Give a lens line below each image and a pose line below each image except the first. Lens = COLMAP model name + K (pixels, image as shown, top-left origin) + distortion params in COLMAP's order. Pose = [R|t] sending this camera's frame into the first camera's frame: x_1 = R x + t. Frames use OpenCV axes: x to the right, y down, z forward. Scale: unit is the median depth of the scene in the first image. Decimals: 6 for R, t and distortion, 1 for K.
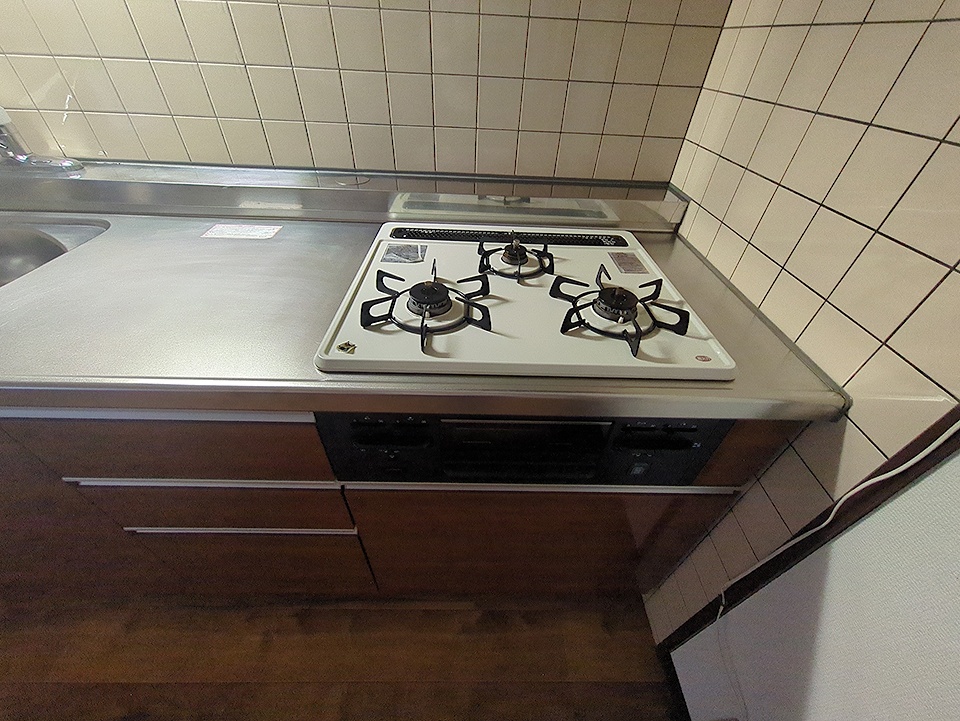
lens RADIAL K [[380.6, 0, 482.0], [0, 380.6, 362.0], [0, 0, 1]] dist [-0.000908, 0.002221]
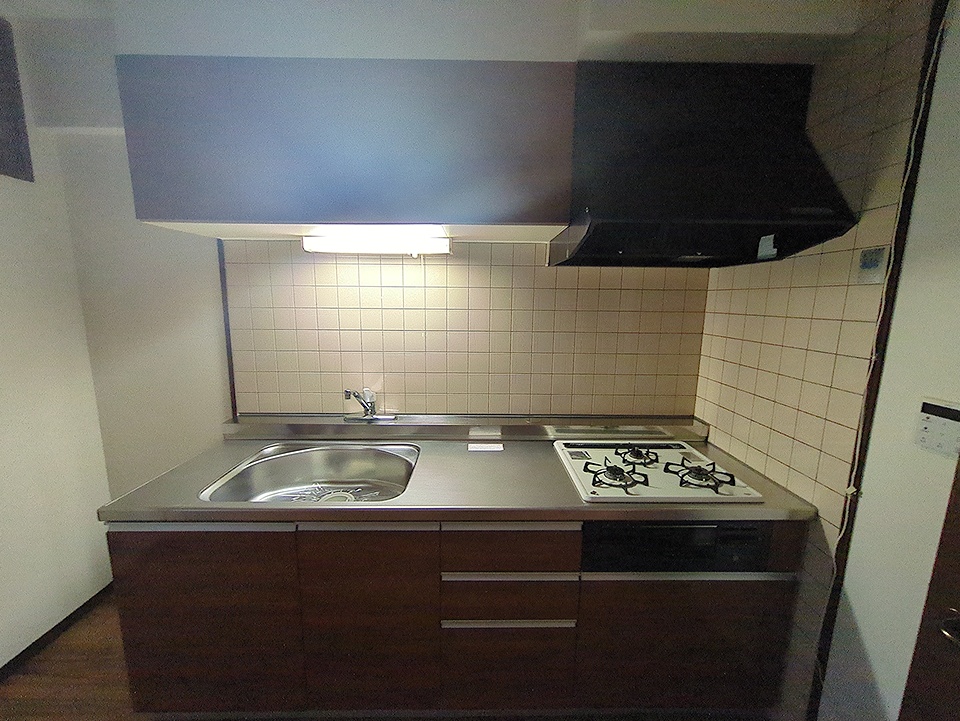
lens RADIAL K [[380.6, 0, 479.5], [0, 380.6, 359.4], [0, 0, 1]] dist [-0.000908, 0.002221]
pose [[0.999419, -0.032988, -0.008531, -0.755311], [0.023725, 0.853437, -0.520655, 0.346560], [0.024456, 0.520150, 0.853724, -1.088850]]
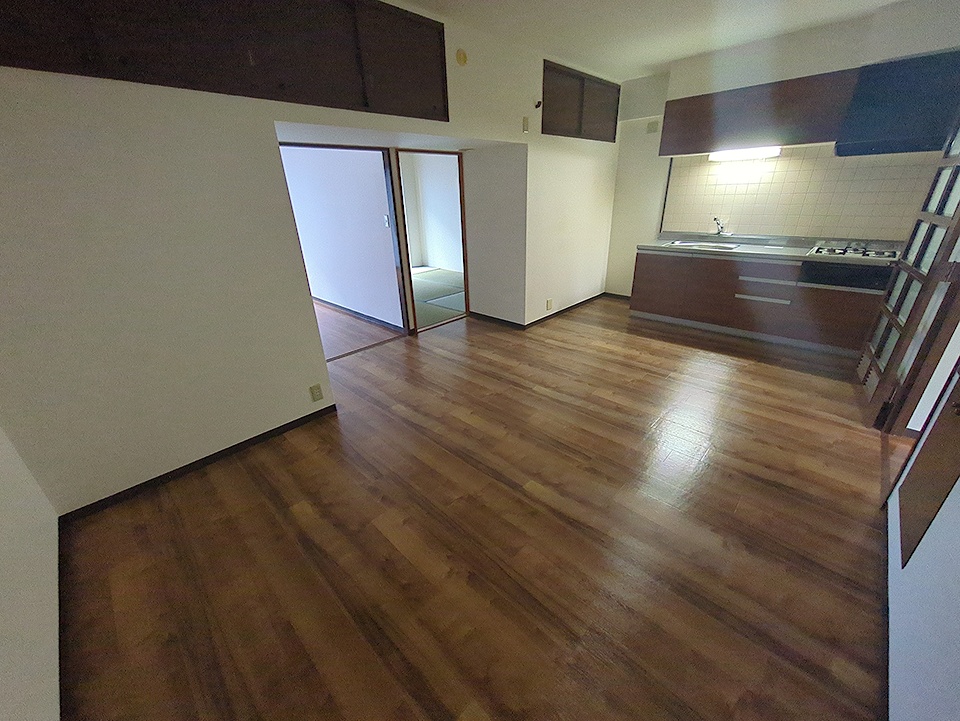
lens RADIAL K [[380.6, 0, 481.1], [0, 380.6, 364.5], [0, 0, 1]] dist [-0.000908, 0.002221]
pose [[0.714302, 0.229102, -0.661276, 0.244602], [-0.410169, 0.902648, -0.130334, 3.532947], [0.567040, 0.364333, 0.738734, -4.579546]]
